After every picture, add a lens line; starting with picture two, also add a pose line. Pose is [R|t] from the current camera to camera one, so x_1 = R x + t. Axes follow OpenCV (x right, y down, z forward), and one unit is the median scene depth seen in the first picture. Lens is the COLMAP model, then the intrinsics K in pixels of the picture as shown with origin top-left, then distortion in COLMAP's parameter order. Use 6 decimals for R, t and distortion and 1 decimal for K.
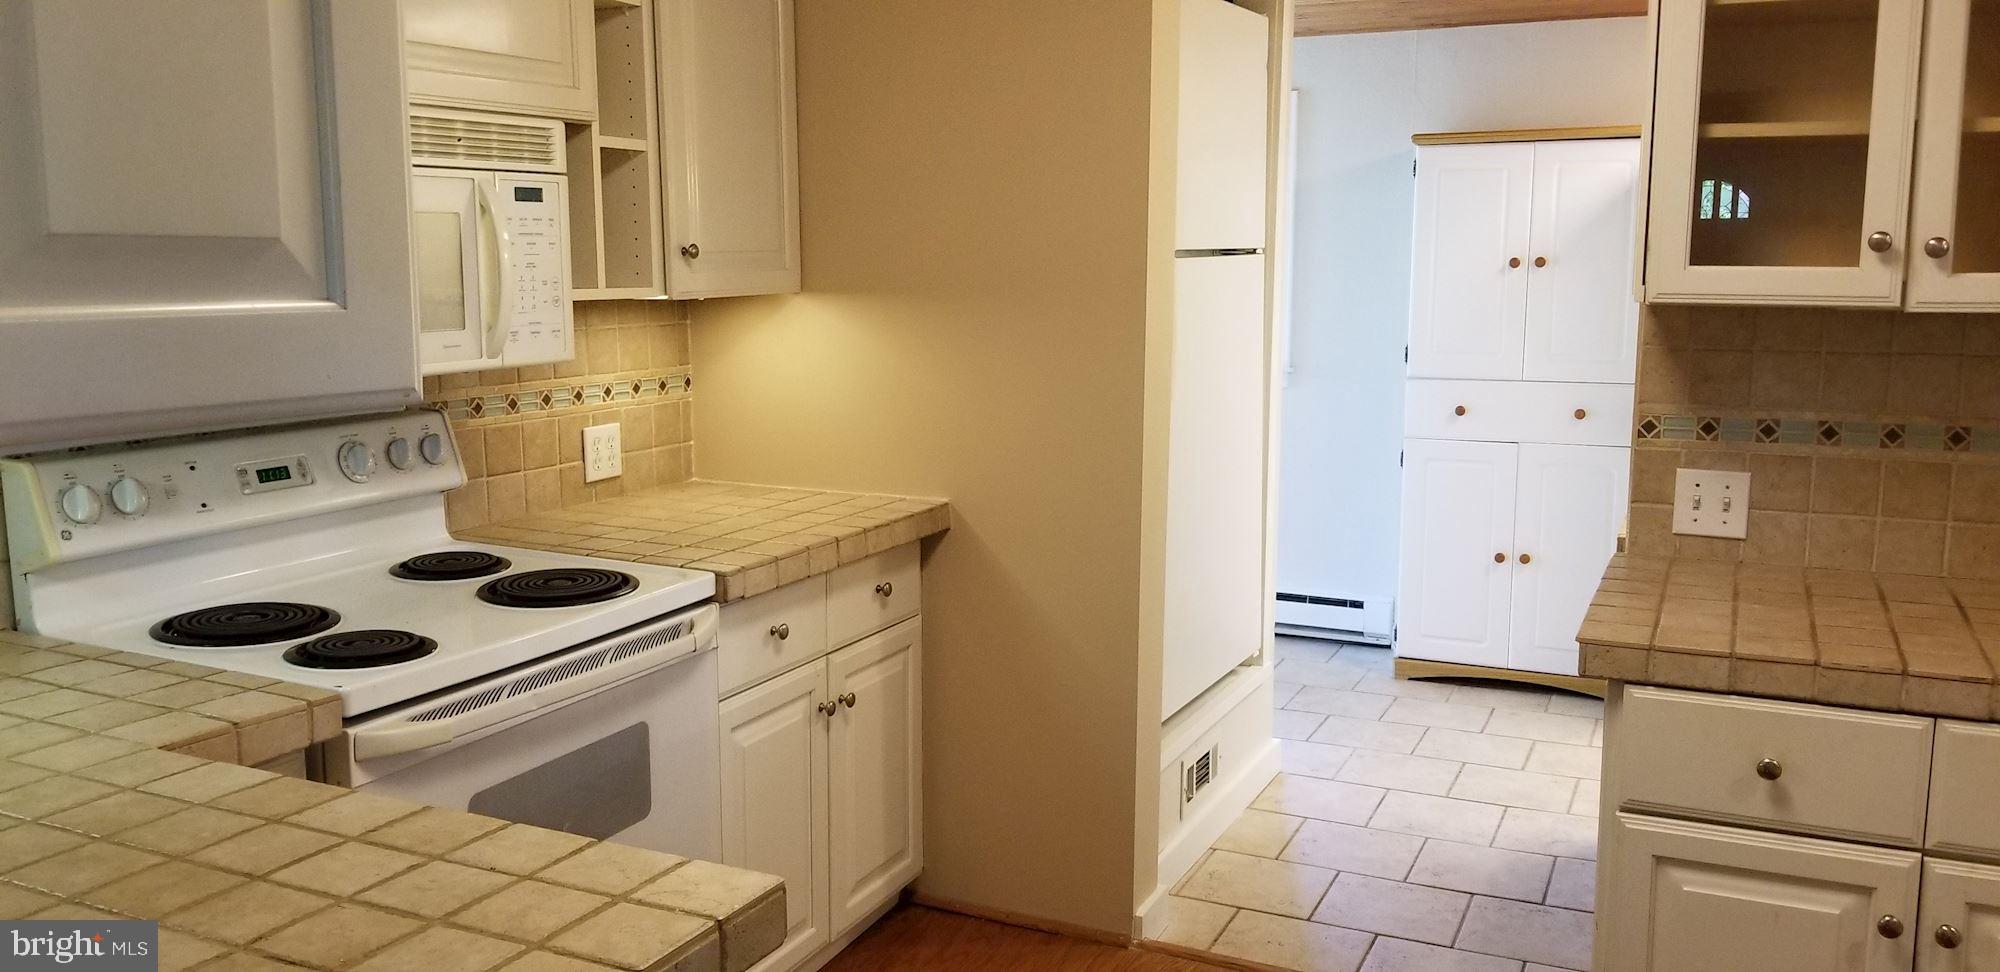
lens RADIAL K [[1569.8, 0, 1000.0], [0, 1569.8, 486.0], [0, 0, 1]] dist [0.092562, -0.161971]
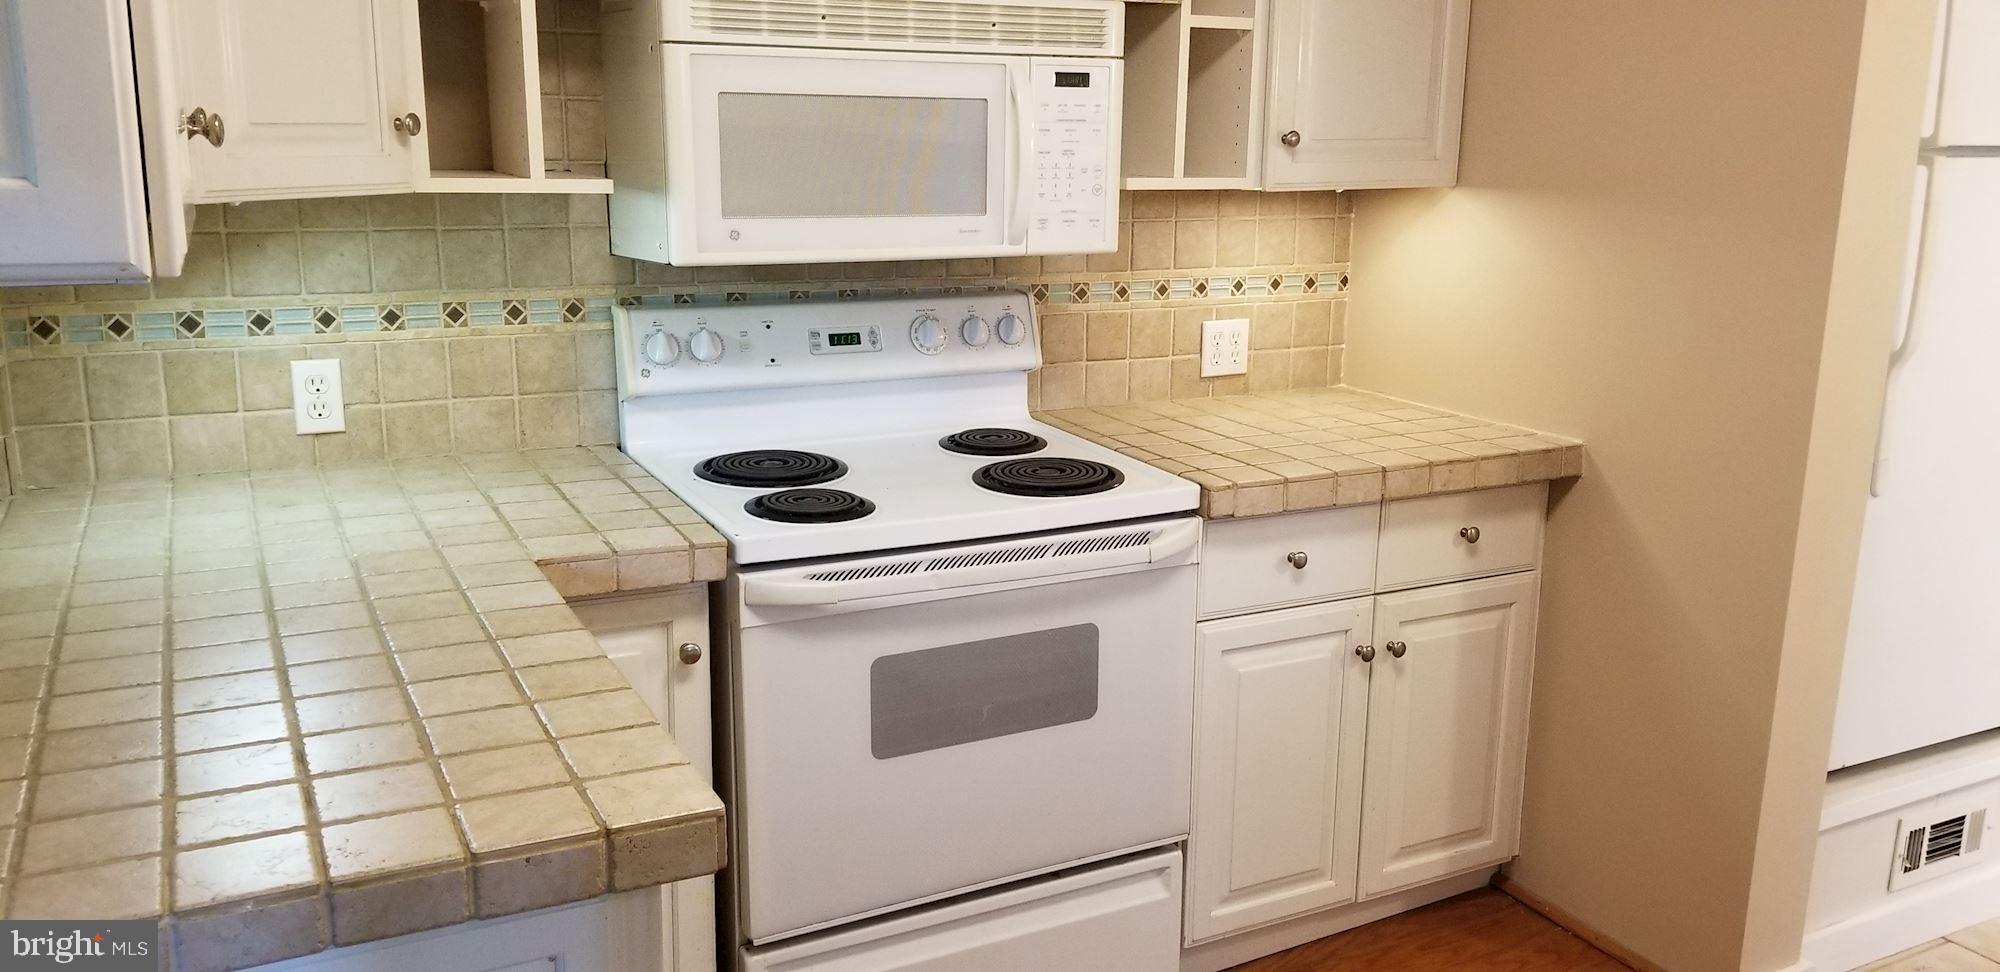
lens RADIAL K [[1557.5, 0, 1000.0], [0, 1557.5, 486.0], [0, 0, 1]] dist [0.099162, -0.161244]
pose [[0.800248, 0.146758, -0.581434, 0.243207], [-0.104211, 0.988872, 0.106169, -0.028722], [0.590545, -0.024370, 0.806637, 0.158283]]
